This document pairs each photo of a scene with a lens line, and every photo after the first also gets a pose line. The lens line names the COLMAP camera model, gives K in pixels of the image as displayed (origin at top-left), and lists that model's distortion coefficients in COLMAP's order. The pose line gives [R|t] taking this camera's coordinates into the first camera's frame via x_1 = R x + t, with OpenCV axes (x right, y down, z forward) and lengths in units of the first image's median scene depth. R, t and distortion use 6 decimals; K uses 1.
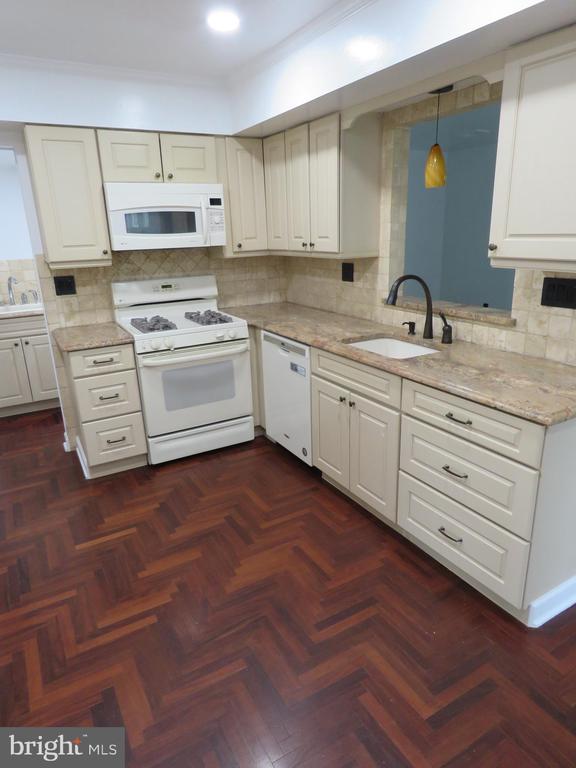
lens RADIAL K [[492.8, 0, 290.2], [0, 492.8, 385.7], [0, 0, 1]] dist [-0.007189, 0.003963]
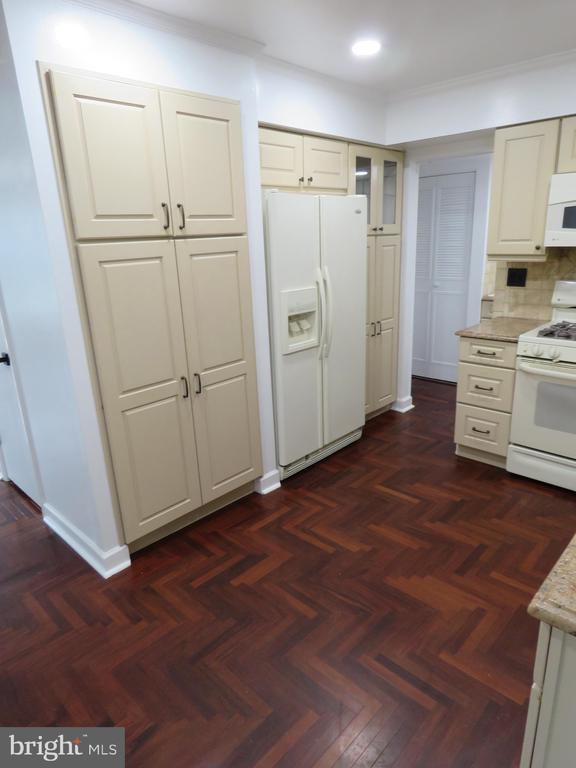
lens RADIAL K [[492.8, 0, 290.6], [0, 492.8, 383.2], [0, 0, 1]] dist [-0.007189, 0.003963]
pose [[0.282464, 0.299628, -0.911283, 0.447566], [-0.267823, 0.936825, 0.225011, -0.108096], [0.921133, 0.180505, 0.344866, 0.263604]]
